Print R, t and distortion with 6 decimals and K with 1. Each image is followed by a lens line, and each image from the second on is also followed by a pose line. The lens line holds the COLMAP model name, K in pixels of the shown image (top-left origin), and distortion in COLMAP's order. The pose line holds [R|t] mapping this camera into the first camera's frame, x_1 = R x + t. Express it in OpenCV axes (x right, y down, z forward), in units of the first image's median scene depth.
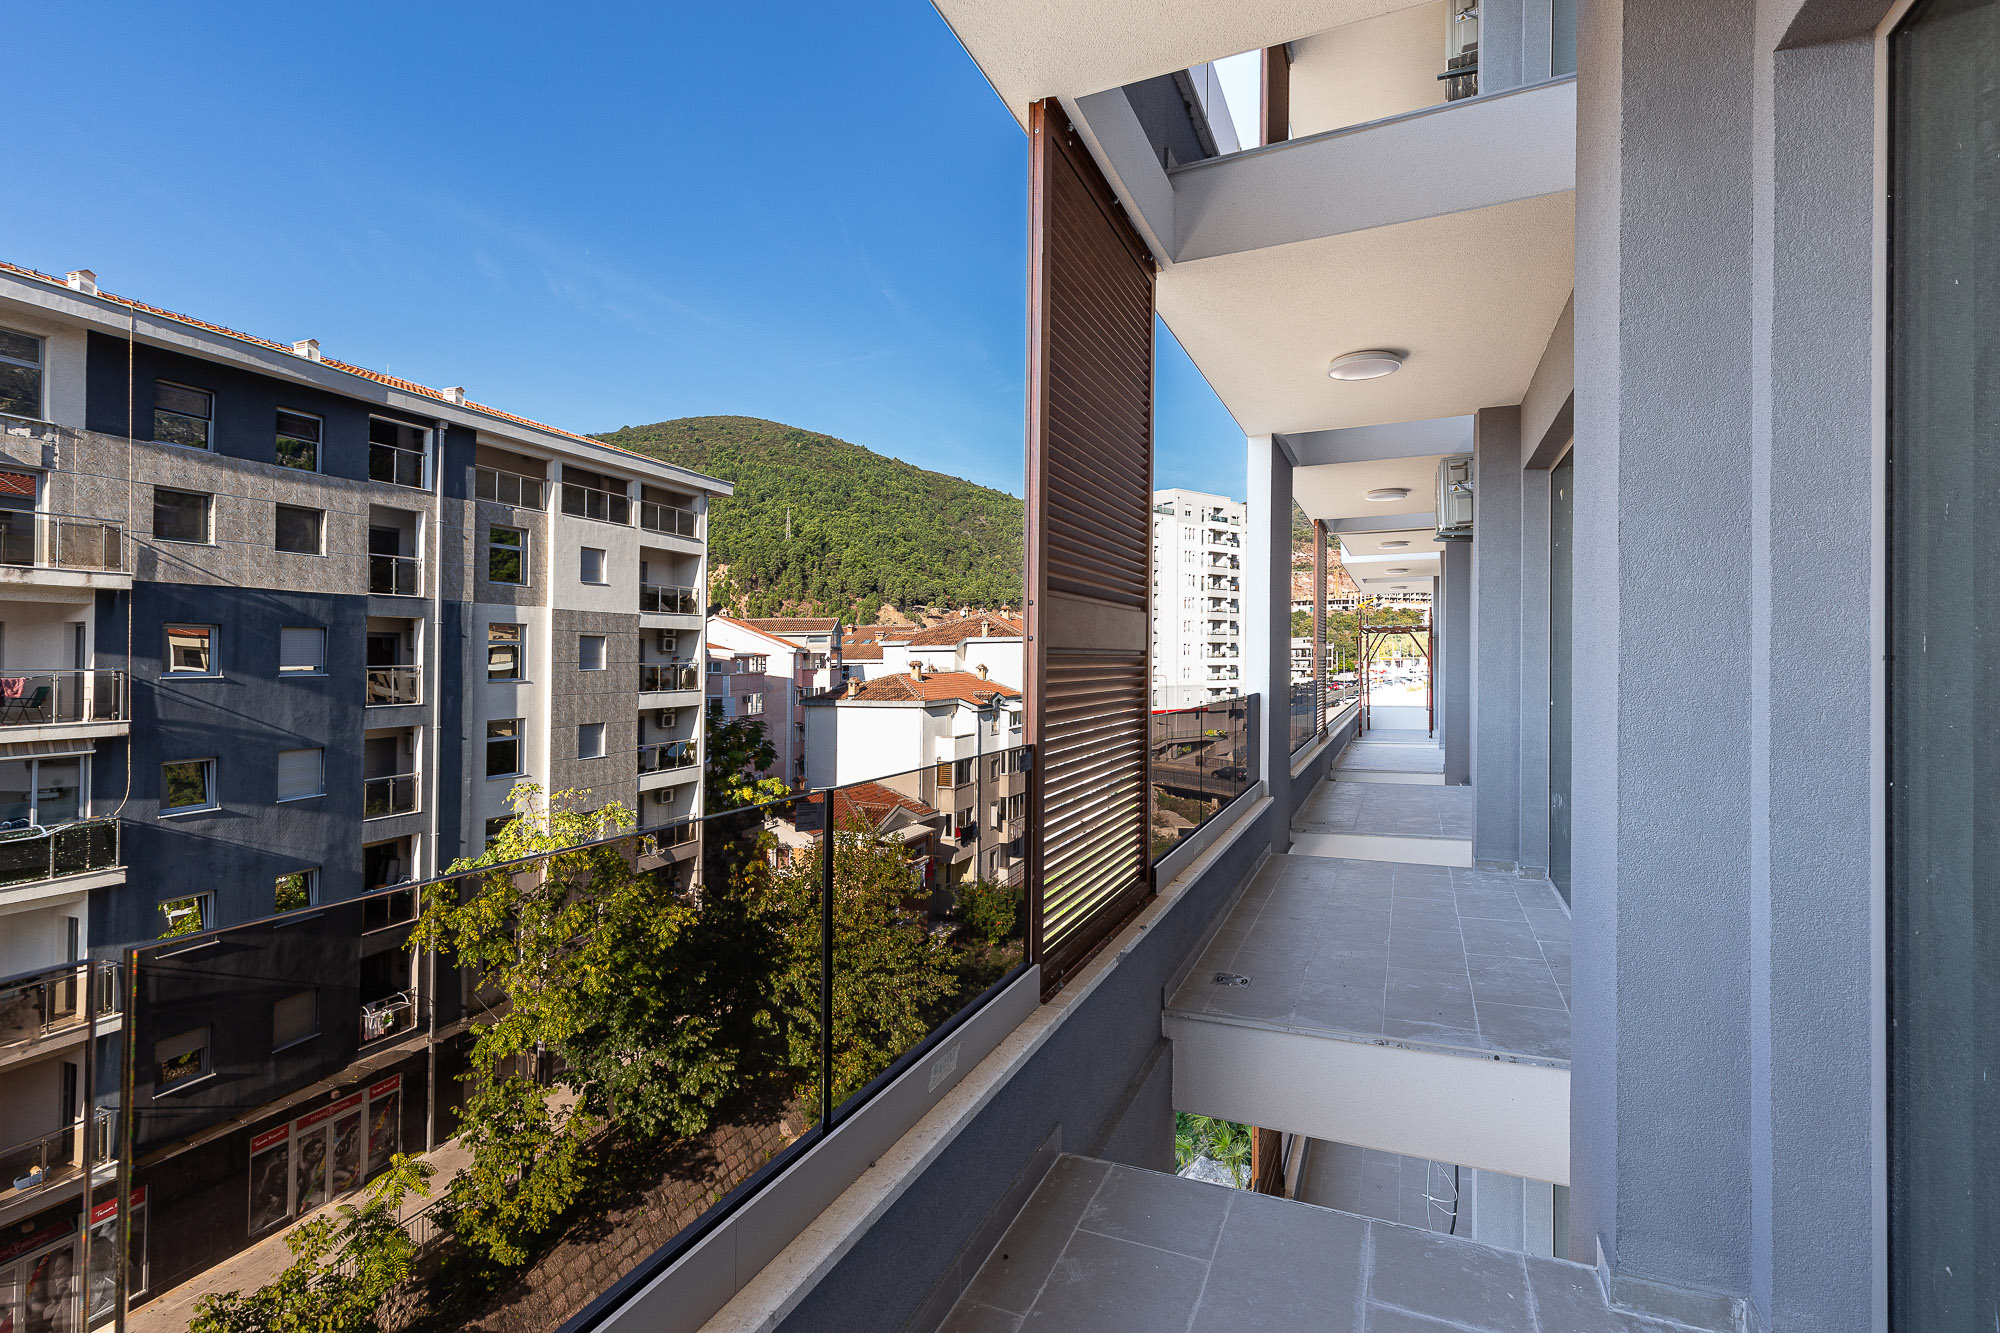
lens RADIAL K [[907.8, 0, 1012.2], [0, 907.8, 670.8], [0, 0, 1]] dist [0.007422, -0.000645]
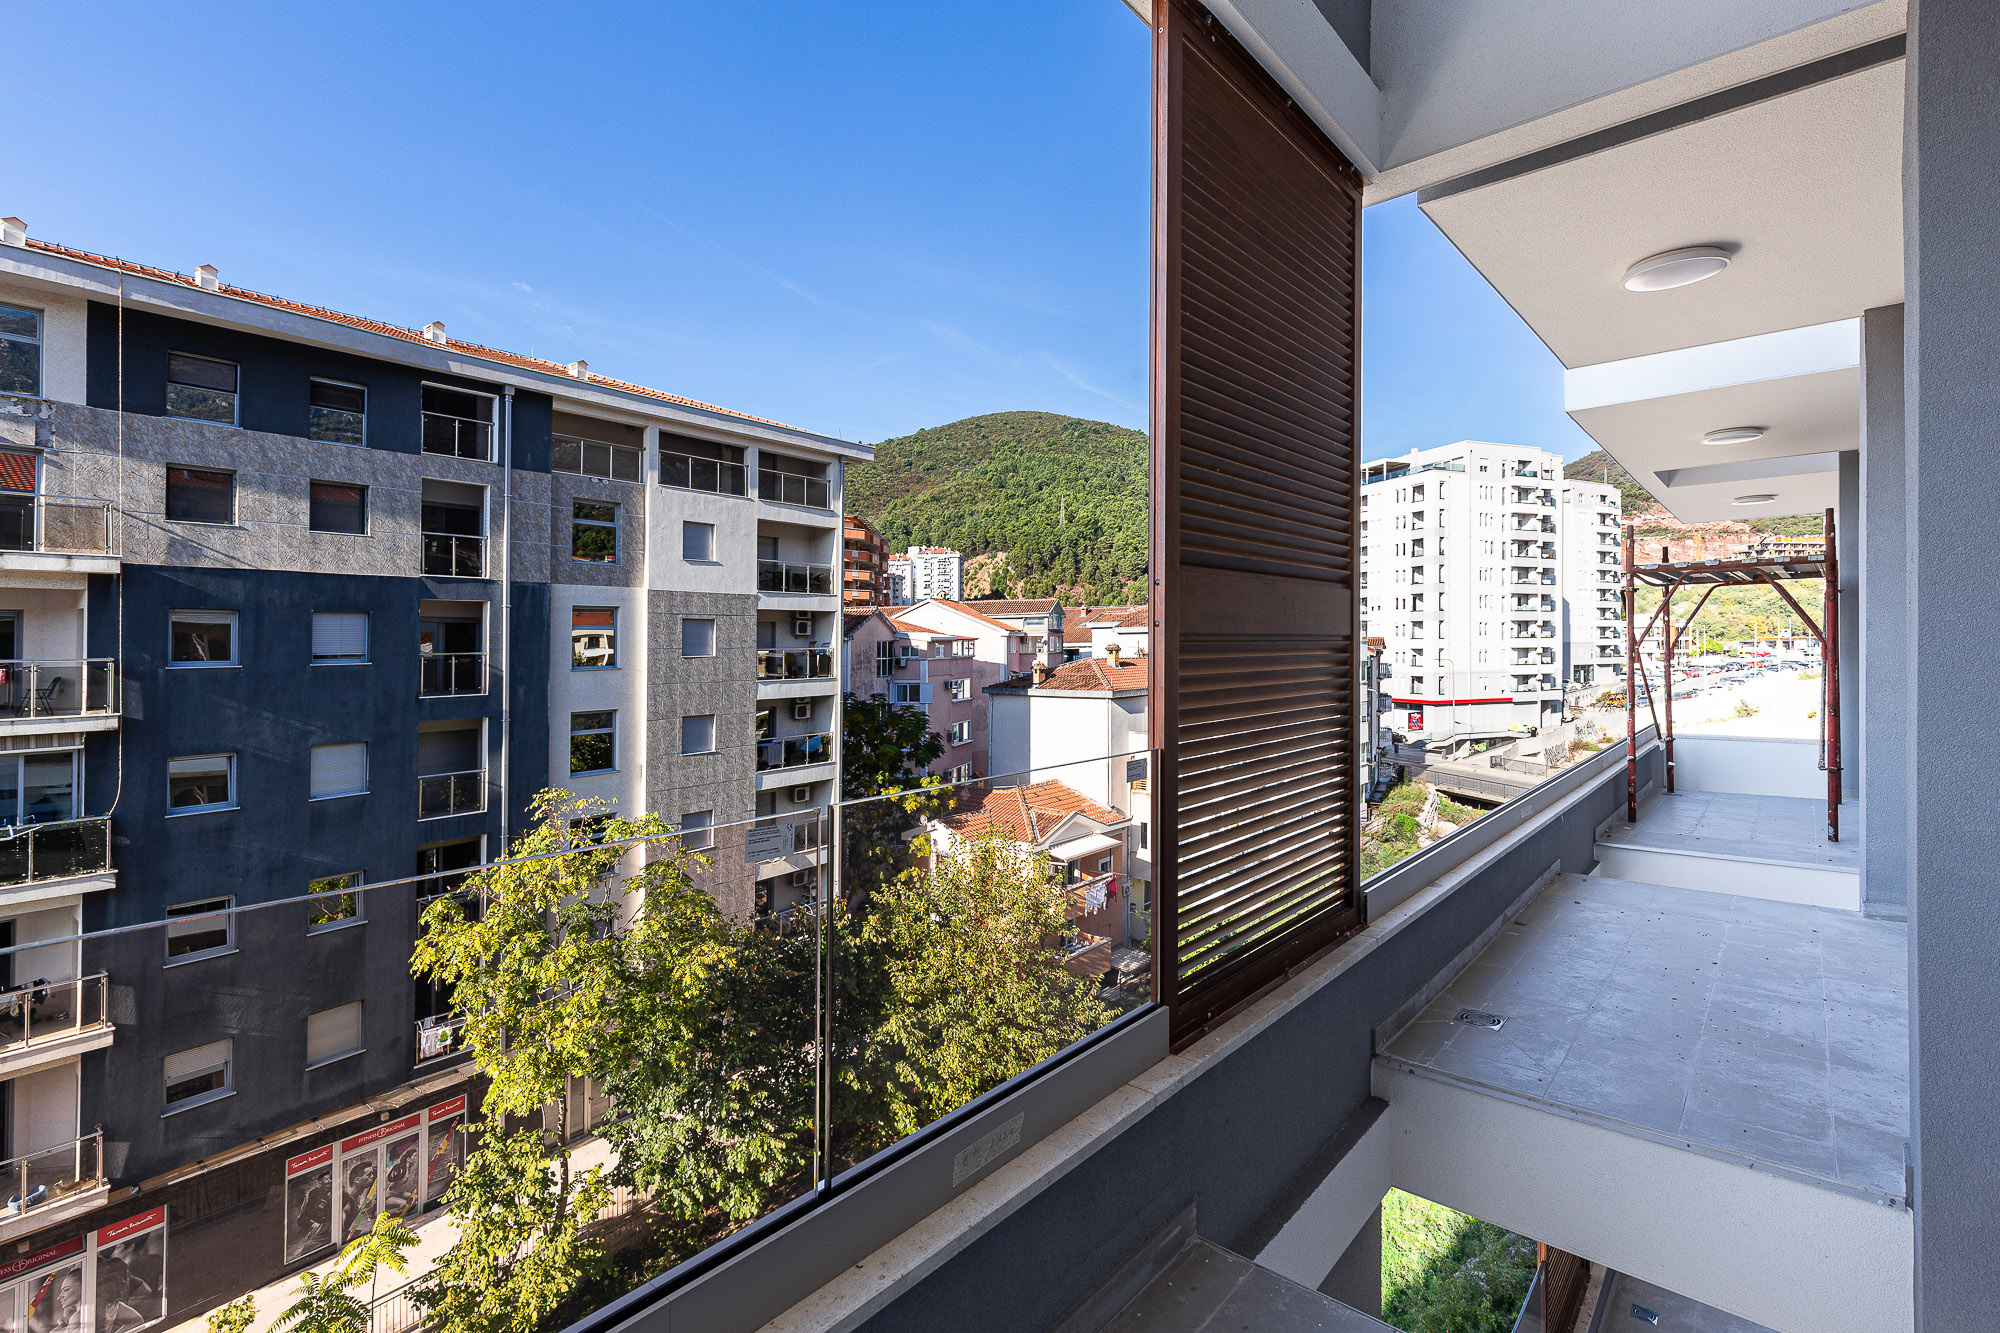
lens RADIAL K [[907.8, 0, 1005.7], [0, 907.8, 646.4], [0, 0, 1]] dist [0.007422, -0.000645]
pose [[0.952898, -0.003636, -0.303268, 0.129617], [0.001214, 0.999966, -0.008174, -0.004129], [0.303287, 0.007421, 0.952870, 0.278589]]
